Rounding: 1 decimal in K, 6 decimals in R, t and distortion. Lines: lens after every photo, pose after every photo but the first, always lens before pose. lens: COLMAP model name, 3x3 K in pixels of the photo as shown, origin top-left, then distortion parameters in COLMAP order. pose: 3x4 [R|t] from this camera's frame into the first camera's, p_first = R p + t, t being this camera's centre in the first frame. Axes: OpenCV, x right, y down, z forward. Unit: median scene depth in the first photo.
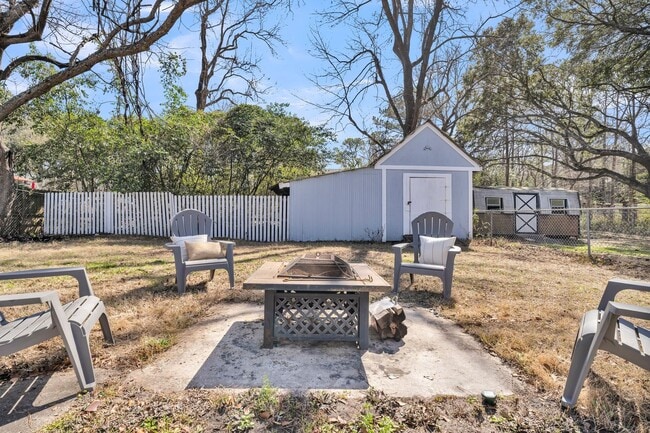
lens RADIAL K [[313.8, 0, 325.0], [0, 313.8, 216.5], [0, 0, 1]] dist [0.001225, 0.000069]
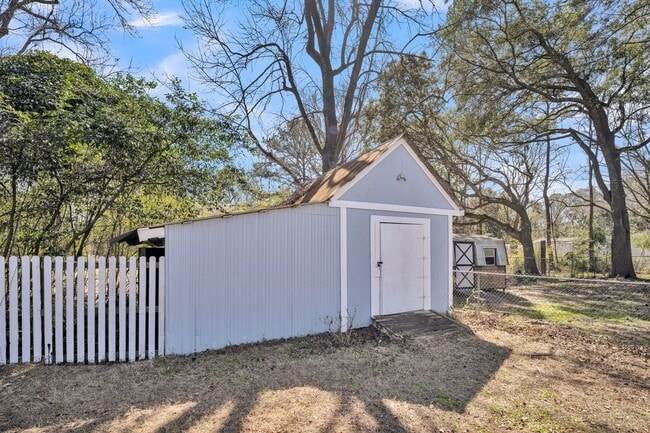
lens RADIAL K [[320.7, 0, 325.5], [0, 320.7, 251.7], [0, 0, 1]] dist [-0.003635, -0.000560]
pose [[0.923118, -0.007976, 0.384435, -0.055723], [0.009528, 0.999952, -0.002133, -0.051360], [-0.384400, 0.005632, 0.923150, 0.350208]]
